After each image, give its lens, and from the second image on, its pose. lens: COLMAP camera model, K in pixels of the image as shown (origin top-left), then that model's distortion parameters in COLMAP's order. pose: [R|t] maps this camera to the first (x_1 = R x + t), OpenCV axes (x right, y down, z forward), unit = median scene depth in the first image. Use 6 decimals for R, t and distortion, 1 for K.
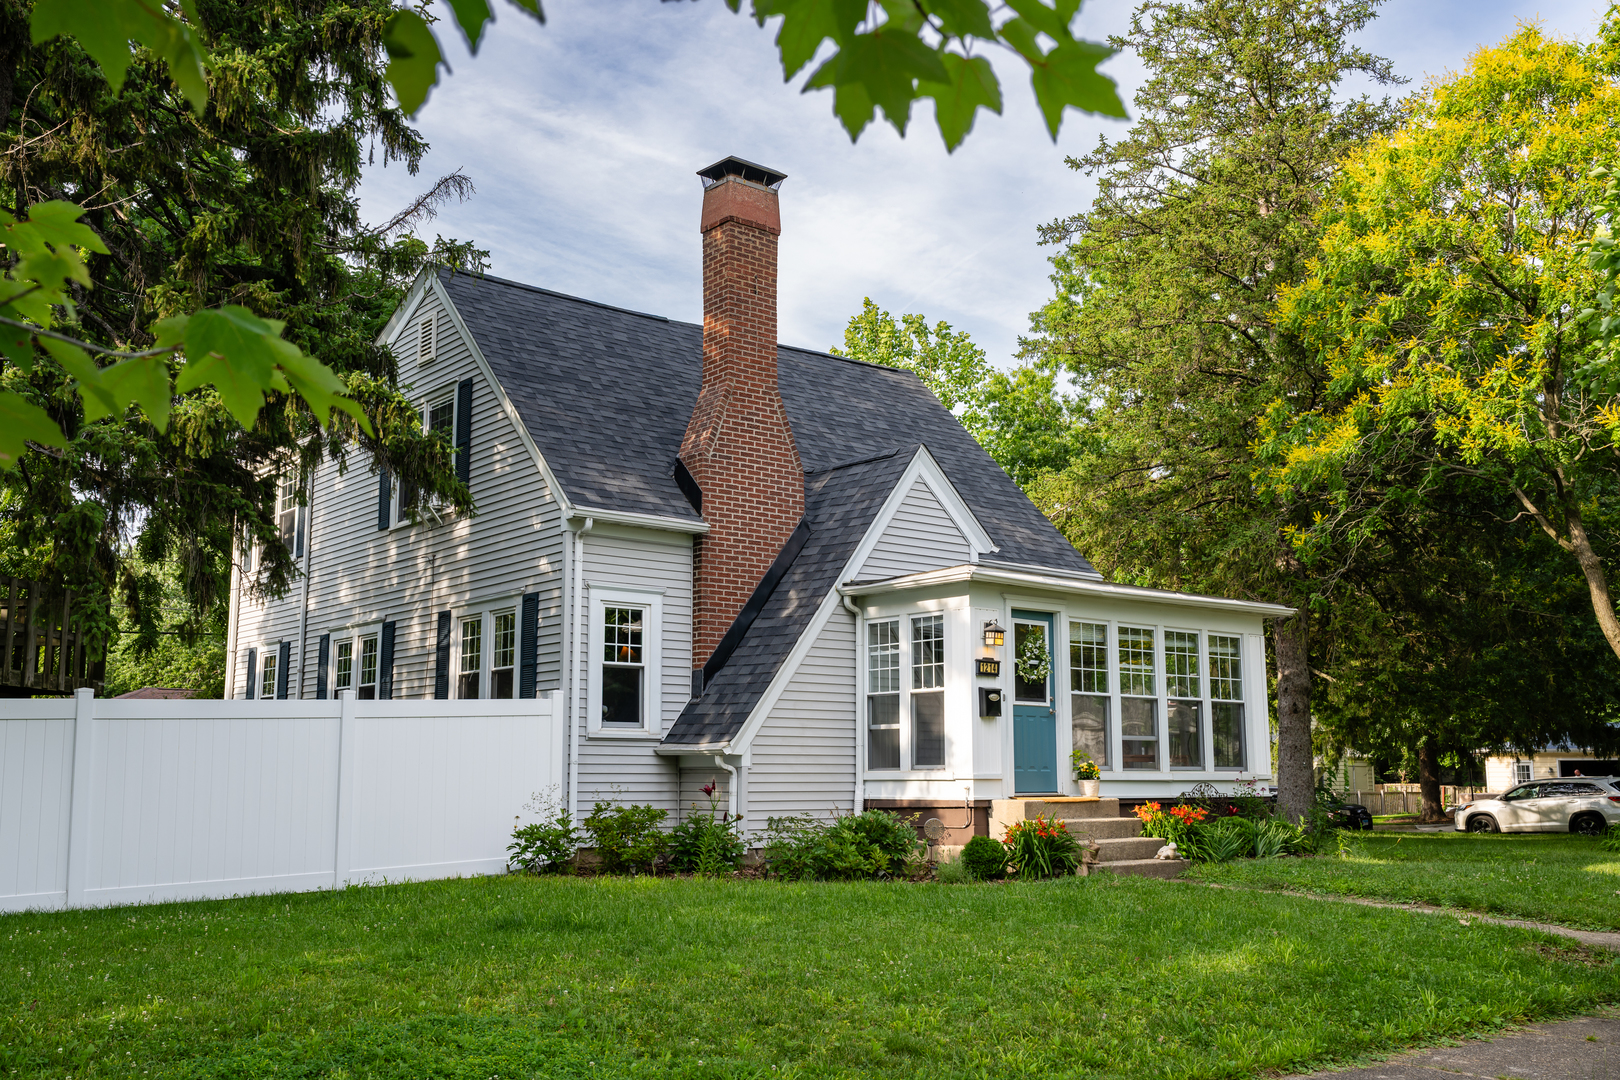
lens RADIAL K [[1514.0, 0, 810.0], [0, 1514.0, 540.0], [0, 0, 1]] dist [-0.002247, 0.004835]
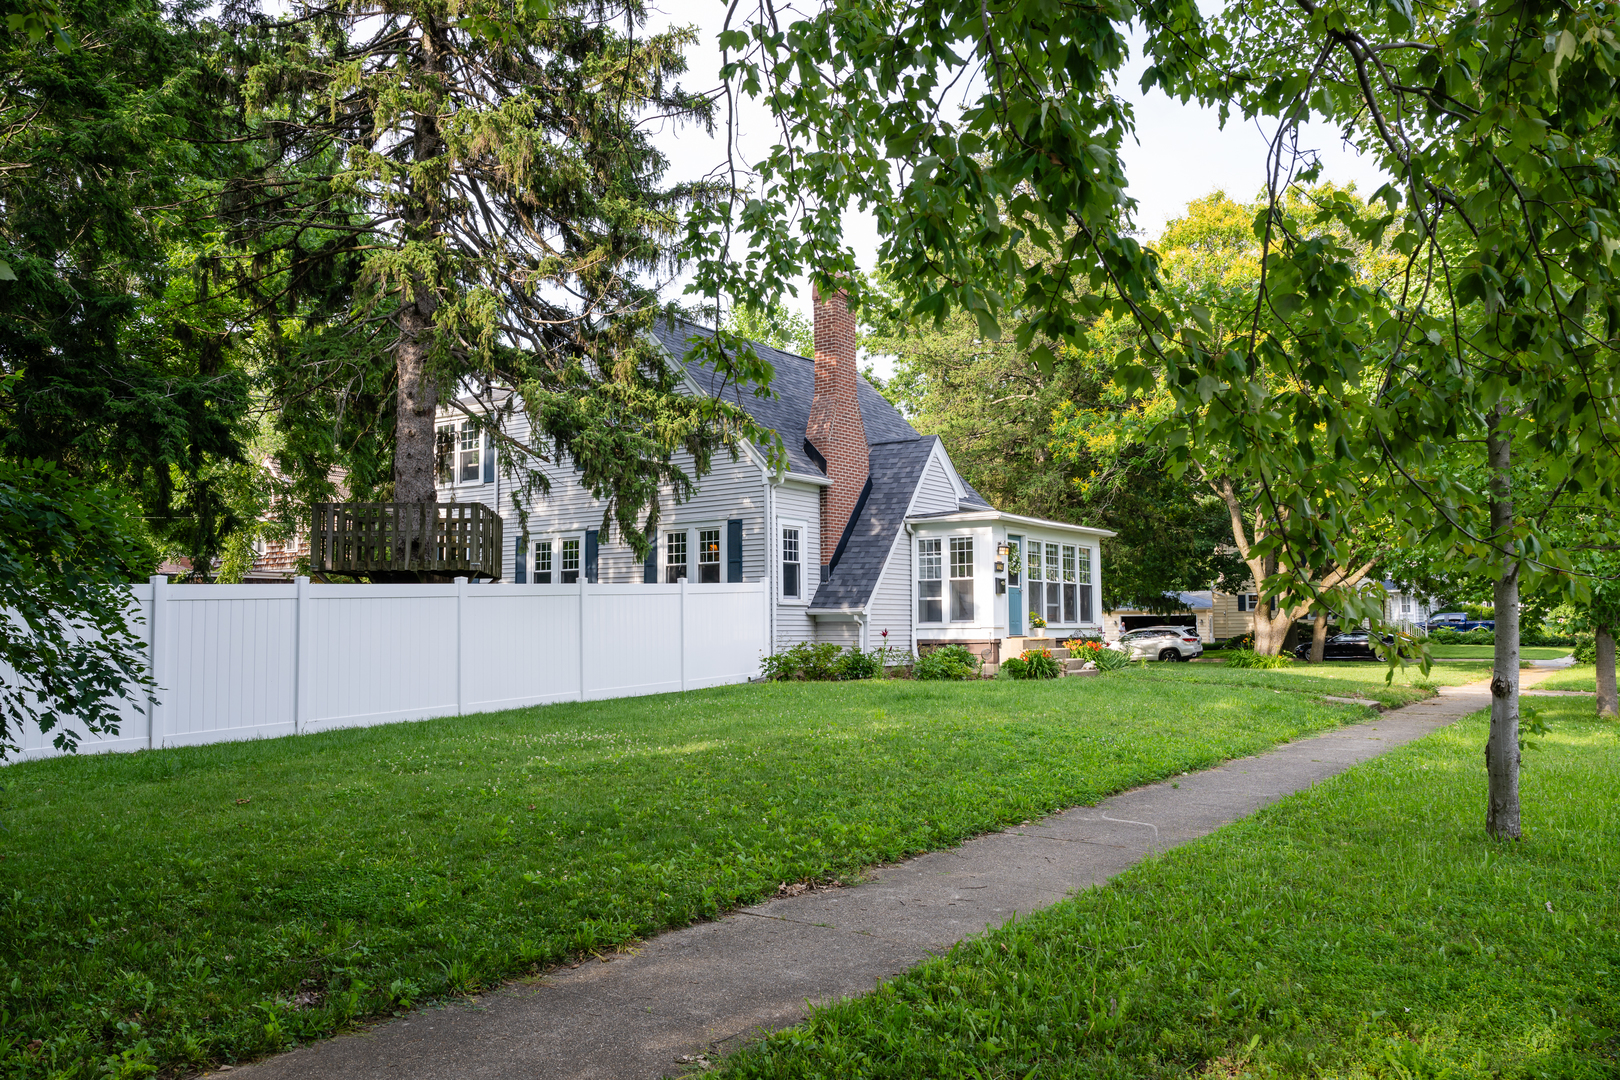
lens RADIAL K [[1229.1, 0, 810.0], [0, 1229.1, 540.0], [0, 0, 1]] dist [-0.000483, -0.000080]
pose [[0.964398, 0.015664, 0.263990, -0.465065], [-0.037491, 0.996260, 0.077846, -0.051290], [-0.261783, -0.084972, 0.961379, -0.336872]]
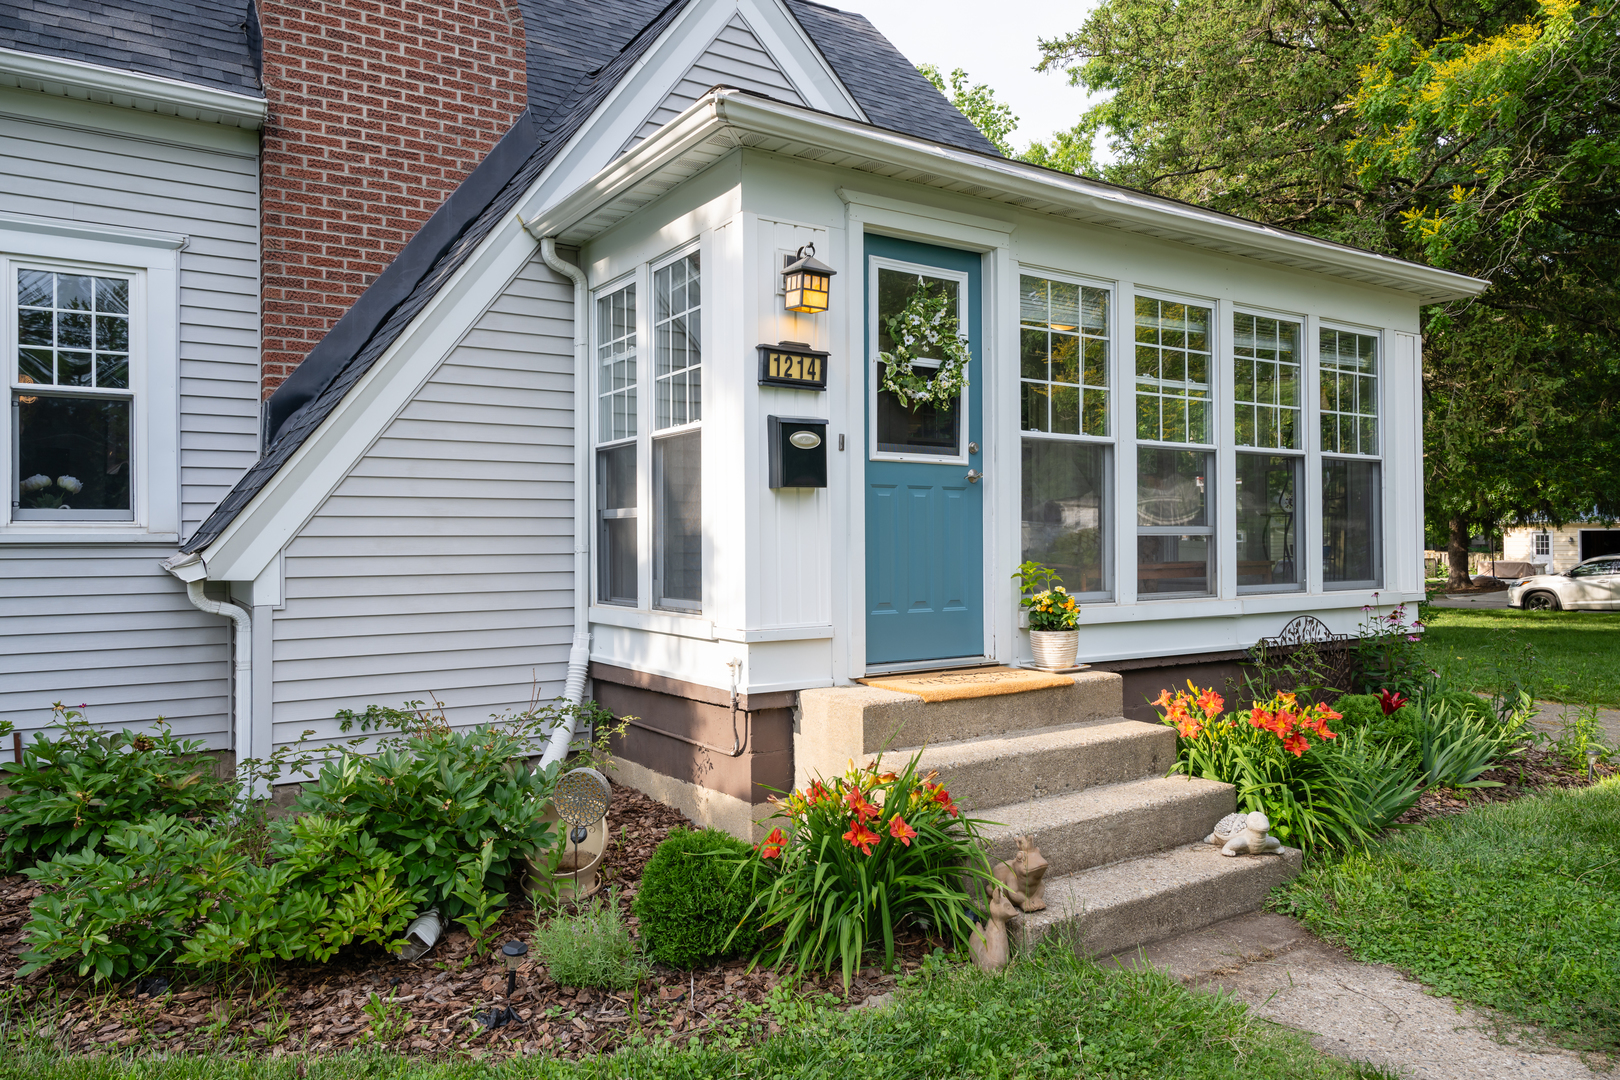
lens RADIAL K [[1088.5, 0, 810.0], [0, 1088.5, 540.0], [0, 0, 1]] dist [-0.000244, 0.000548]
pose [[0.993841, -0.006419, -0.110625, 0.145339], [0.023397, 0.987969, 0.152869, 0.080791], [0.108313, -0.154516, 0.982035, 0.669486]]
